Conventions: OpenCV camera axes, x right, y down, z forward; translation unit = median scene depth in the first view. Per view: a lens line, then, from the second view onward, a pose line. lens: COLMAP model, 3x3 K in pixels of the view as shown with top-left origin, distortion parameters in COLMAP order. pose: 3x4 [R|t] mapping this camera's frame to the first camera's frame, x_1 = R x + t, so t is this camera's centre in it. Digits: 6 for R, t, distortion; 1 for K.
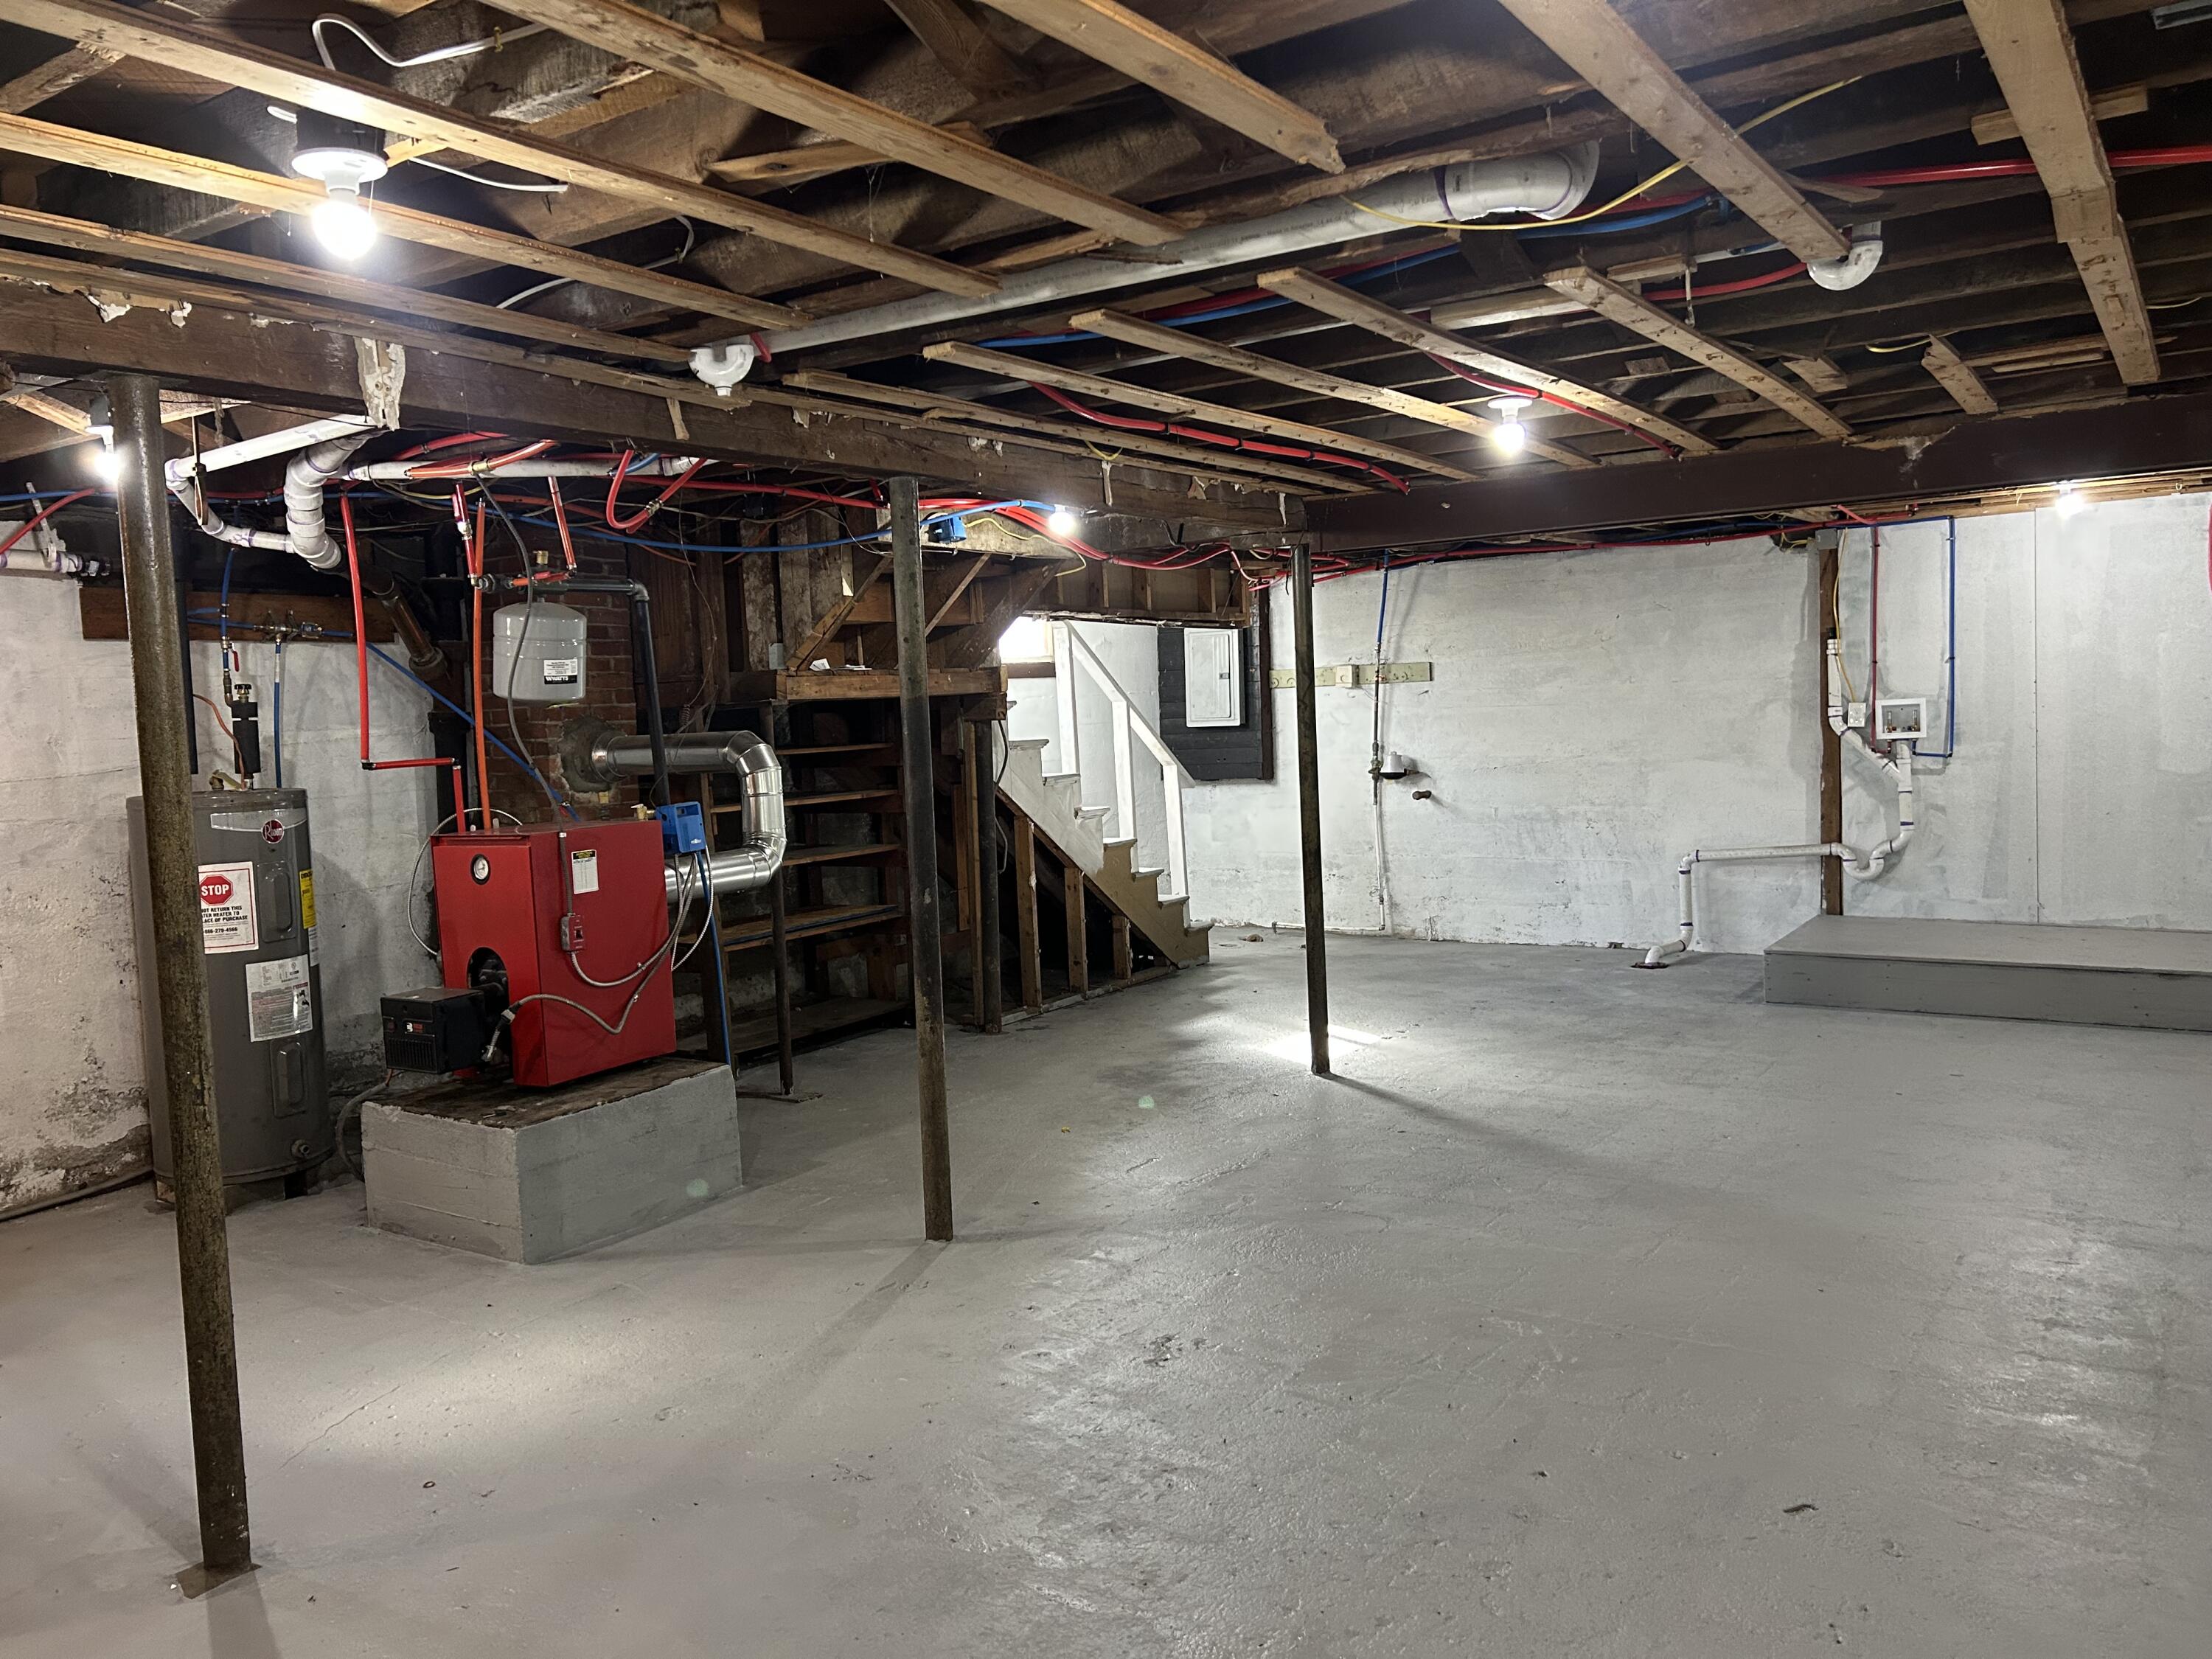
lens RADIAL K [[1668.5, 0, 1110.8], [0, 1668.5, 820.6], [0, 0, 1]] dist [0.049014, -0.056326]
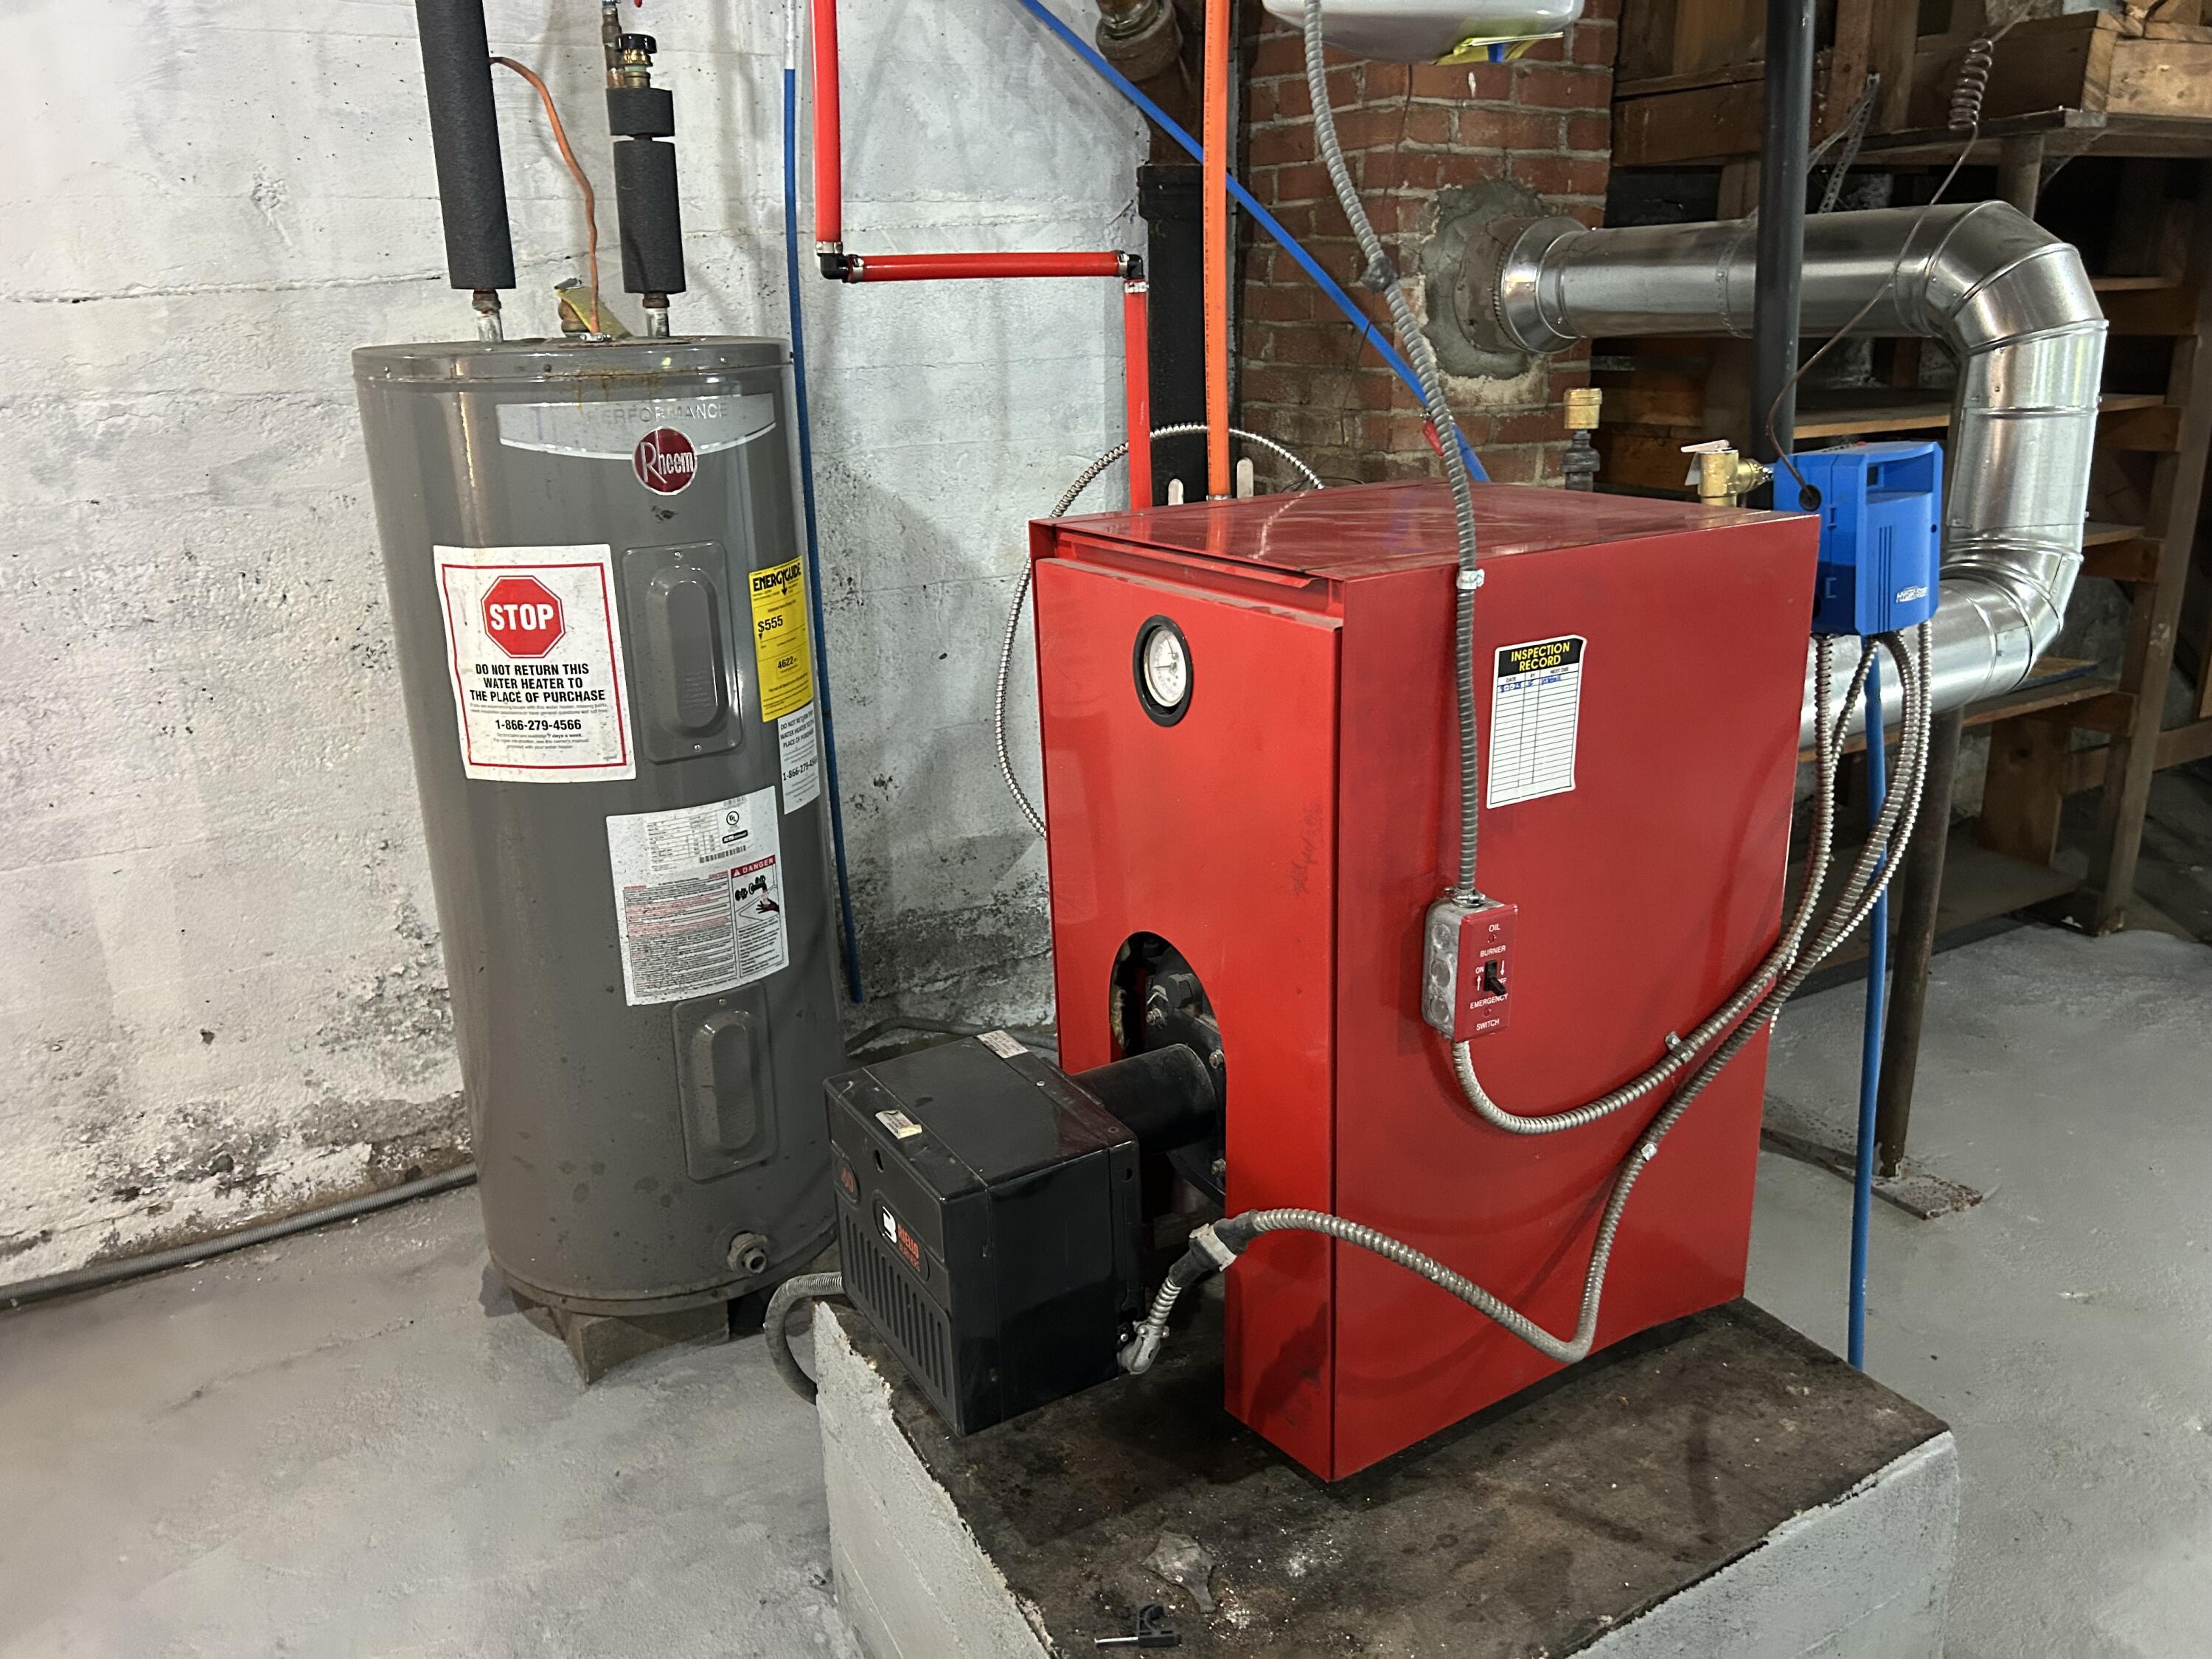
lens RADIAL K [[1668.5, 0, 1124.1], [0, 1668.5, 830.0], [0, 0, 1]] dist [0.049014, -0.056326]
pose [[0.897633, 0.157555, -0.411620, -0.245853], [-0.049097, 0.963855, 0.261866, -0.015901], [0.438000, -0.214850, 0.872923, 0.700344]]
